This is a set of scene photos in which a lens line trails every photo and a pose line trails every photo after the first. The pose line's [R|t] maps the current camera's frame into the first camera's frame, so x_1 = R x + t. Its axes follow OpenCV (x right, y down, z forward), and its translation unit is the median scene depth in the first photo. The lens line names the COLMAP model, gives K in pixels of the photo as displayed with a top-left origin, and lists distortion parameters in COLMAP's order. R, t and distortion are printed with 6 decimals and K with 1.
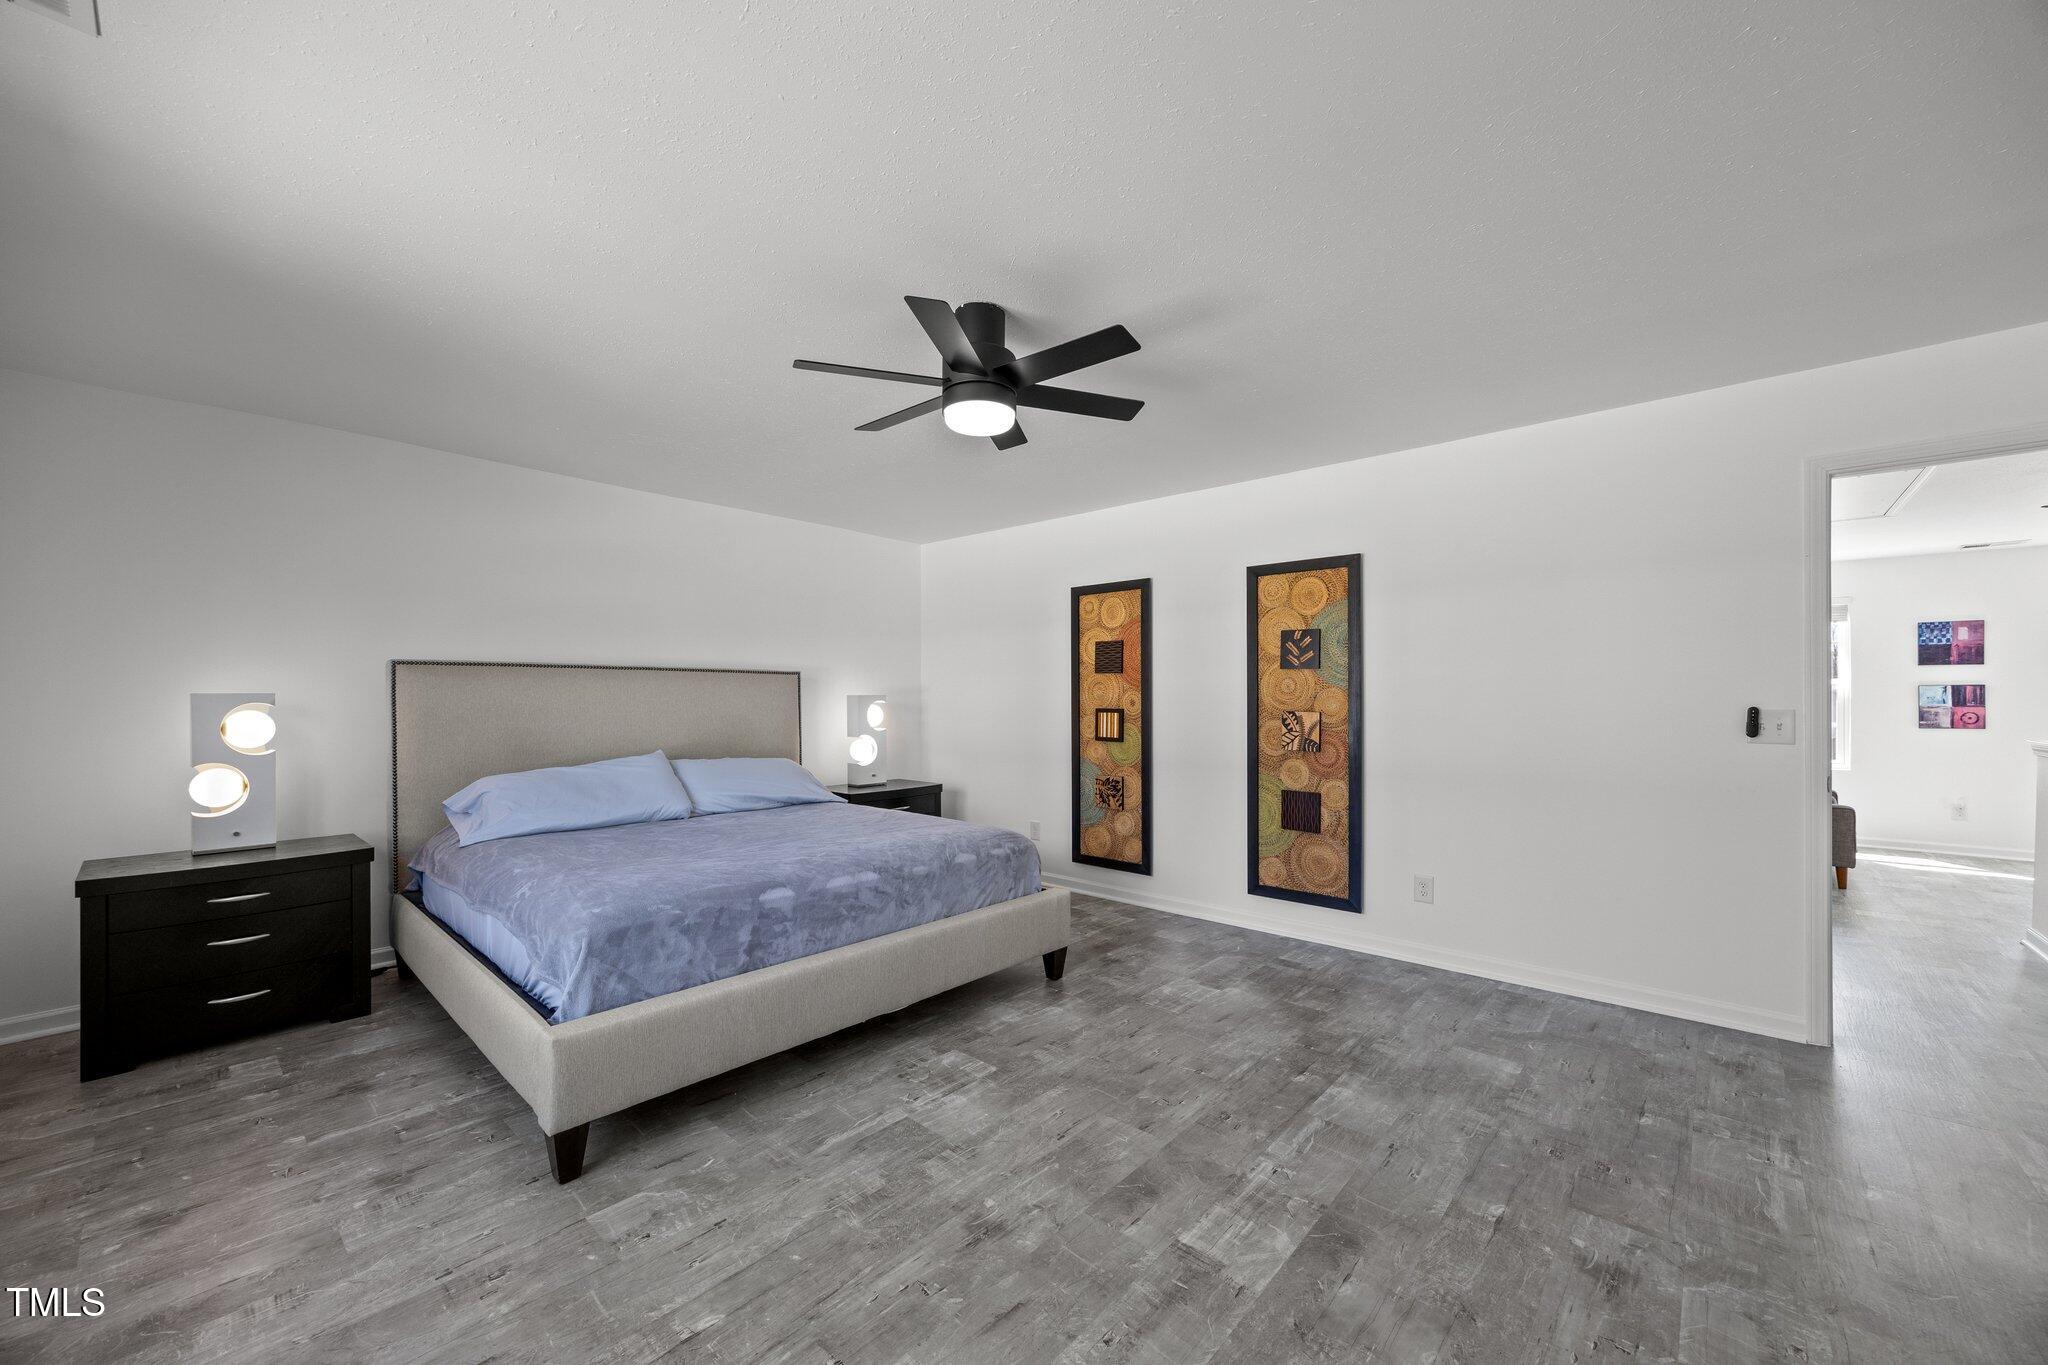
lens RADIAL K [[782.3, 0, 1020.4], [0, 782.3, 702.3], [0, 0, 1]] dist [-0.003082, 0.000289]
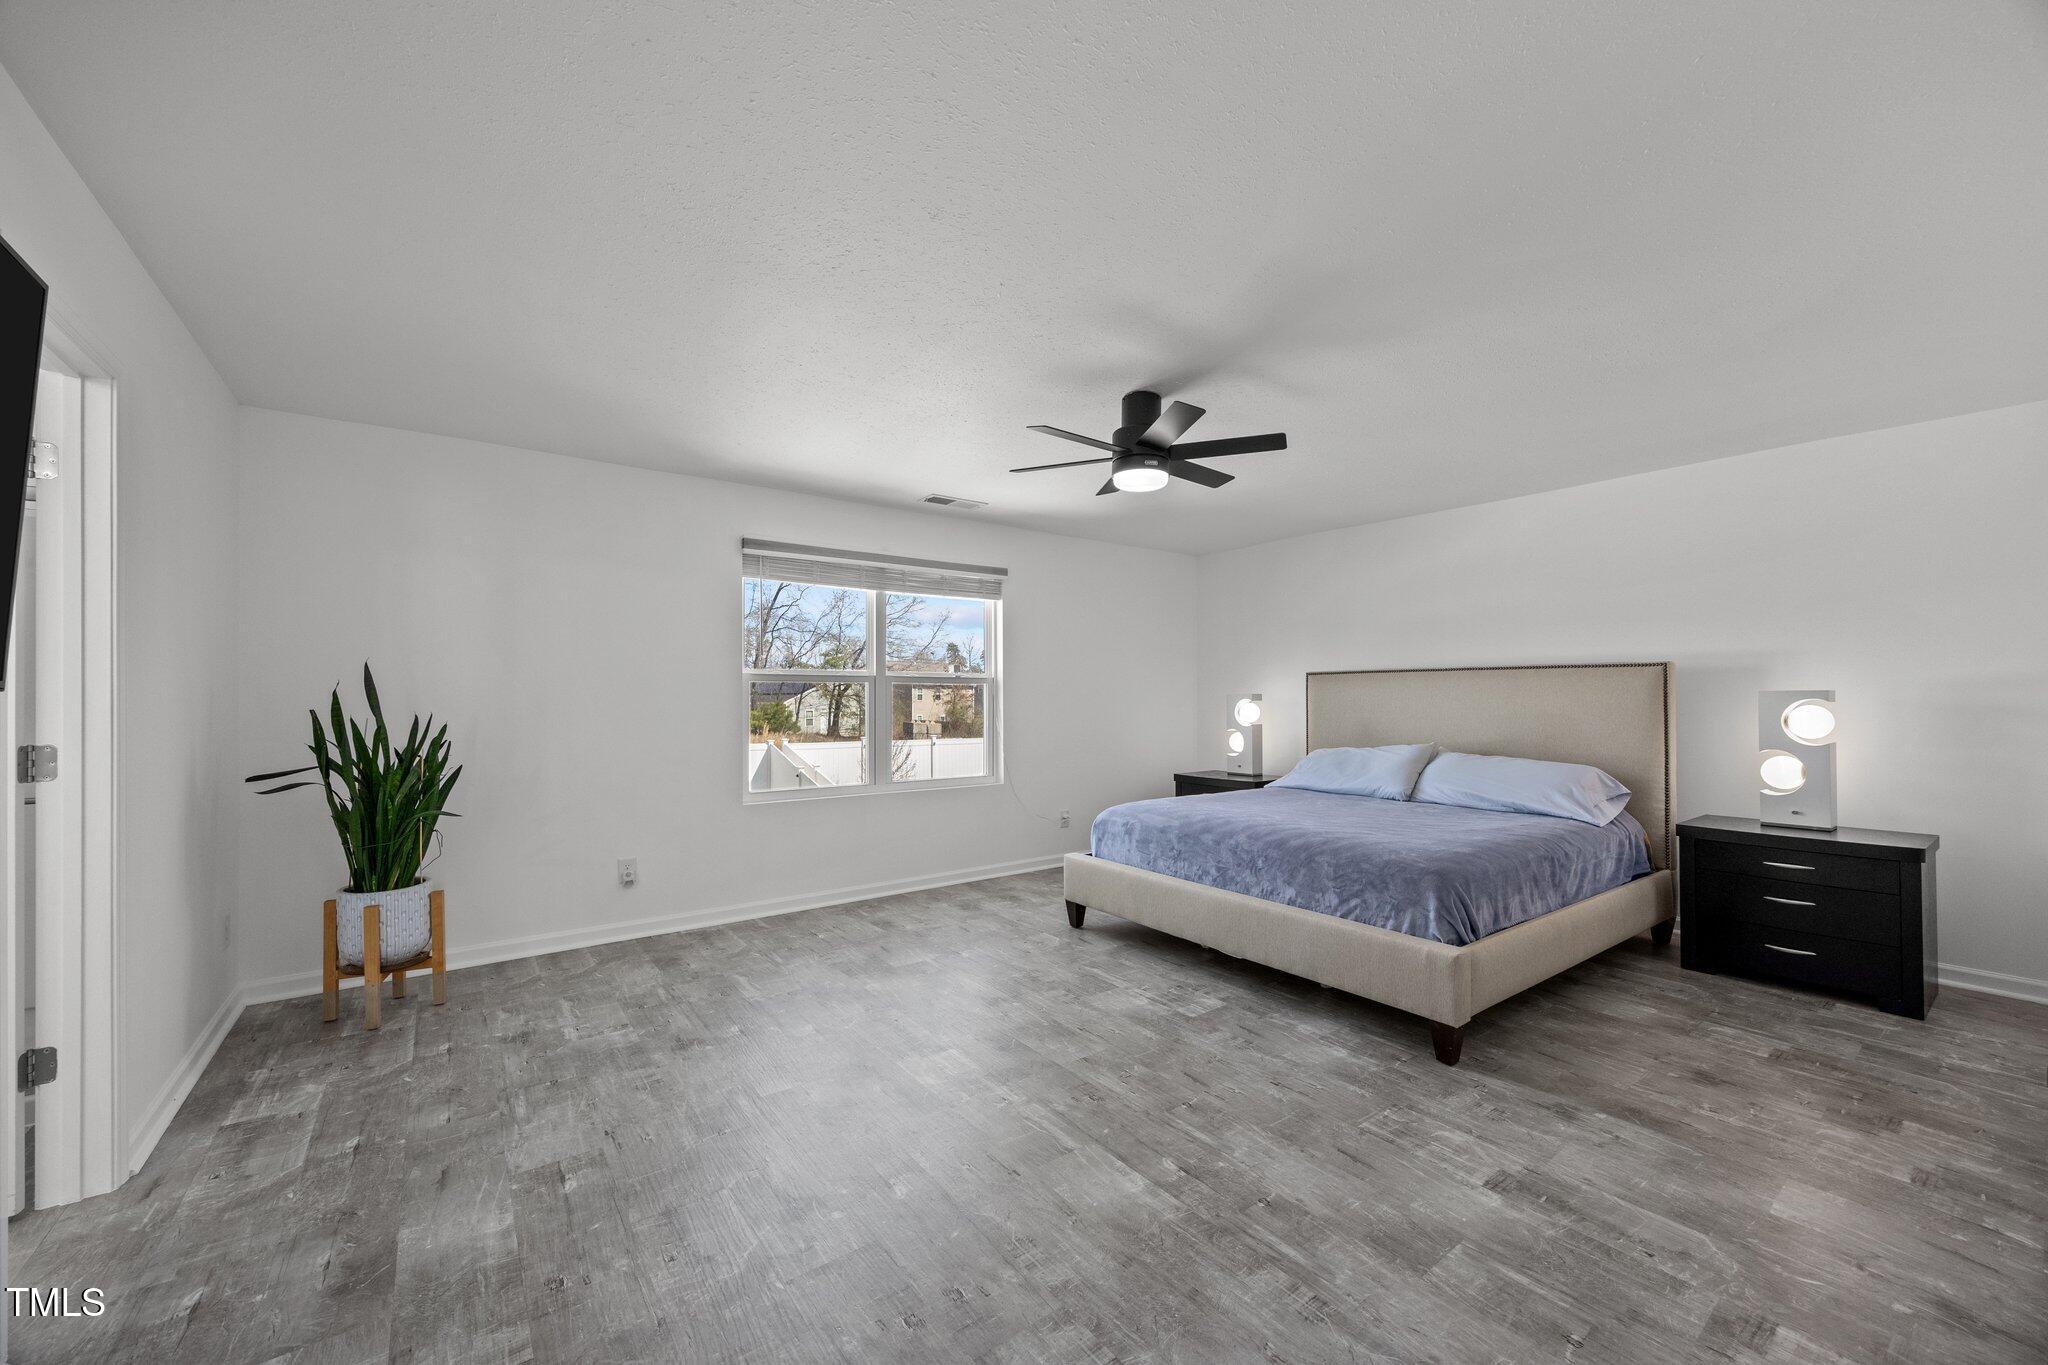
lens RADIAL K [[782.3, 0, 1031.5], [0, 782.3, 697.2], [0, 0, 1]] dist [-0.003082, 0.000289]
pose [[-0.191996, 0.003414, -0.981390, 1.238197], [0.003396, 0.999990, 0.002814, -0.009814], [0.981390, -0.002793, -0.192006, 1.063209]]
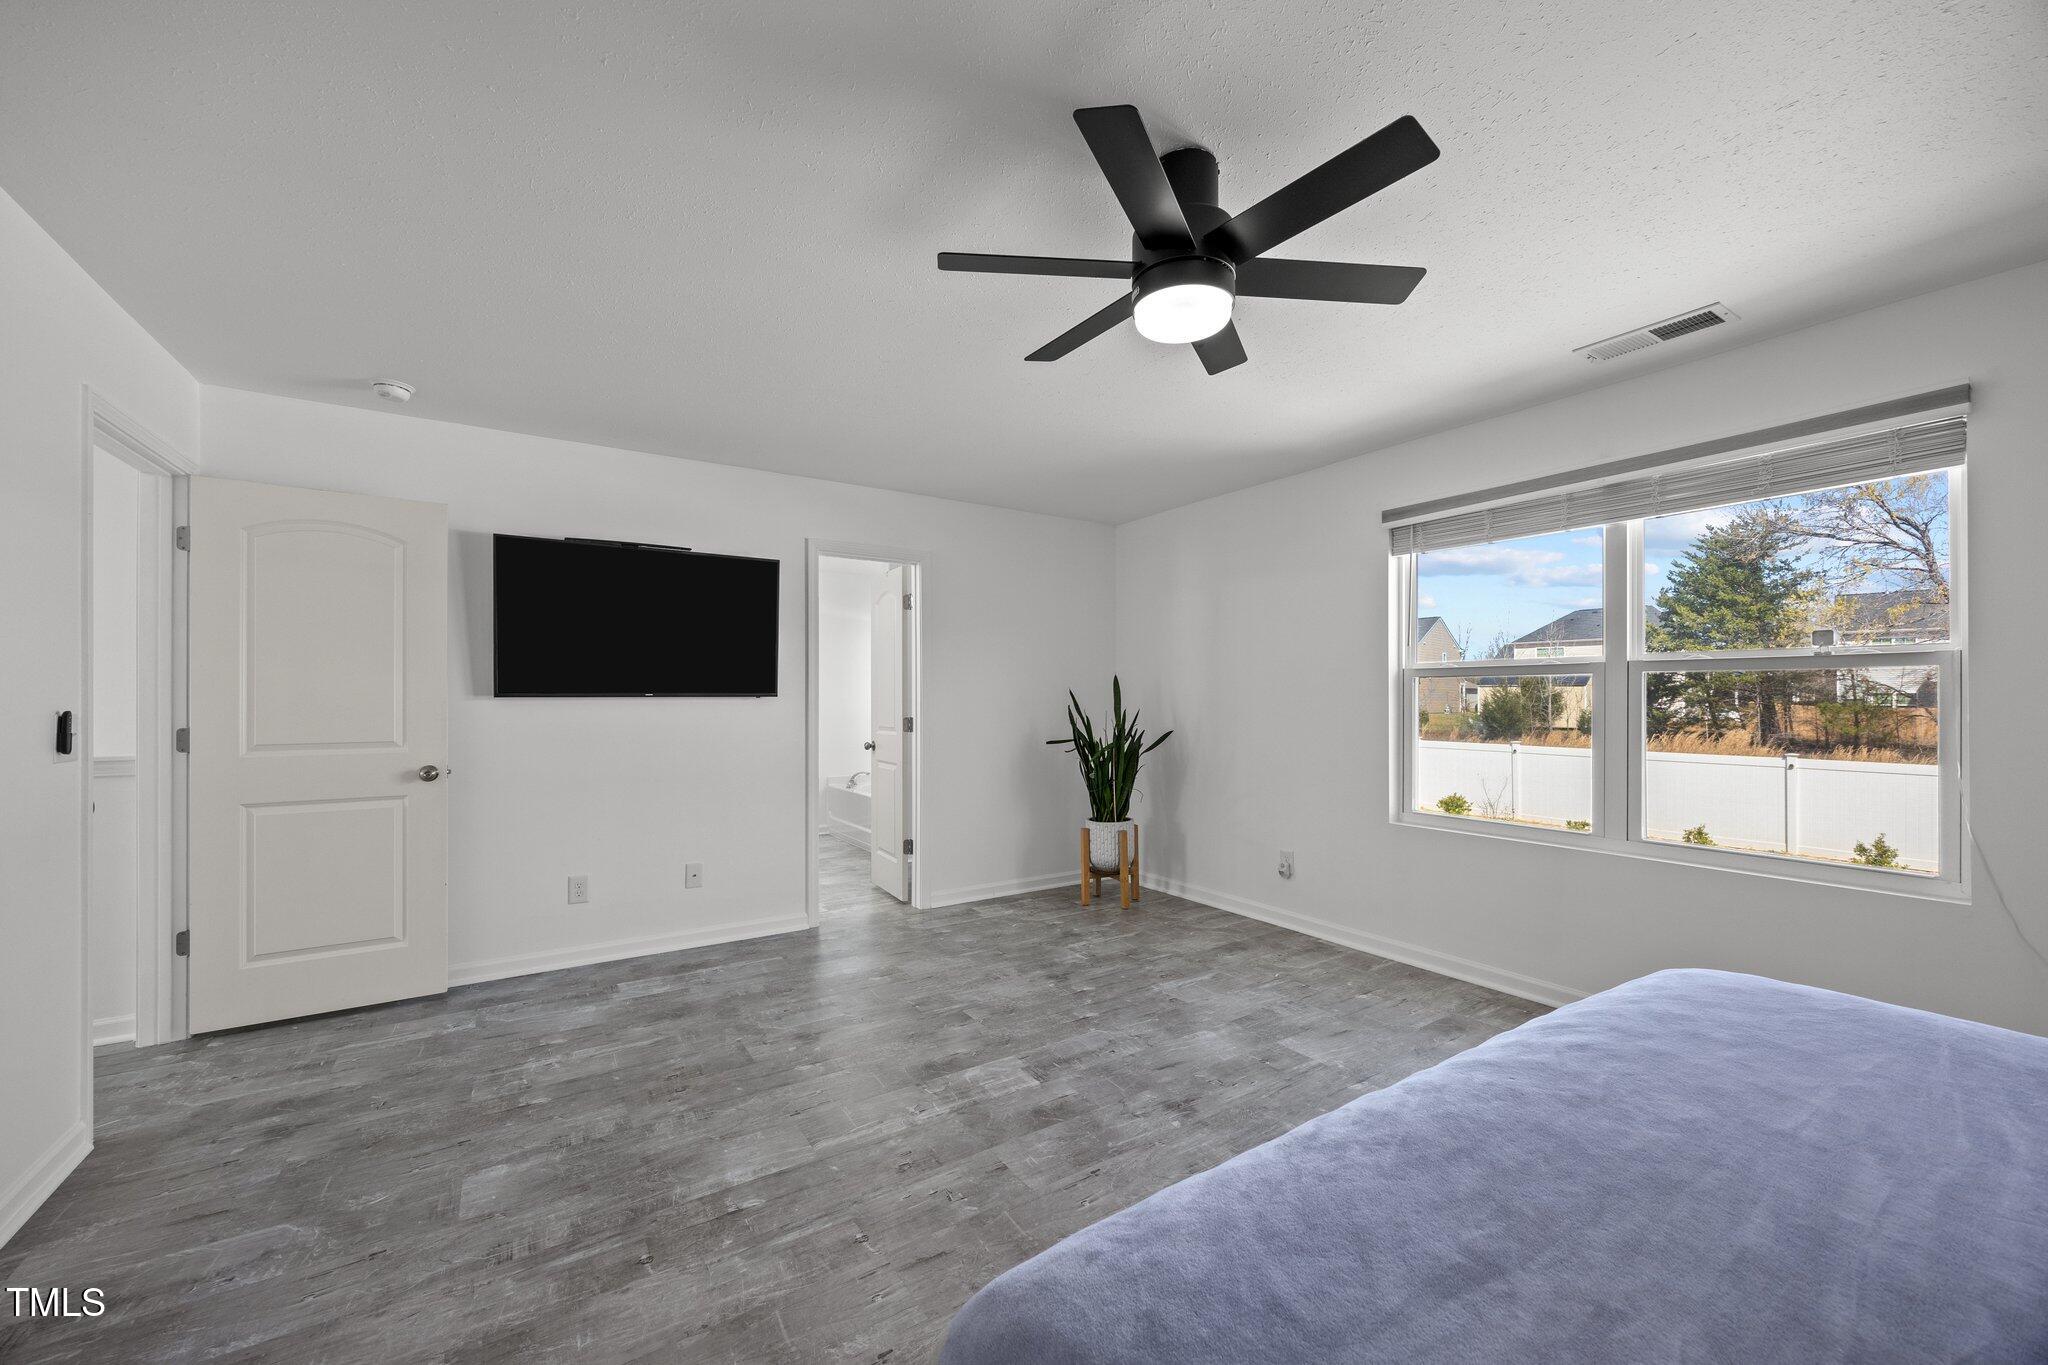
lens RADIAL K [[782.3, 0, 1012.7], [0, 782.3, 692.5], [0, 0, 1]] dist [-0.003082, 0.000289]
pose [[-0.965430, 0.005634, 0.260601, -0.088955], [0.003792, 0.999964, -0.007571, -0.005631], [-0.260634, -0.006321, -0.965417, 1.742272]]
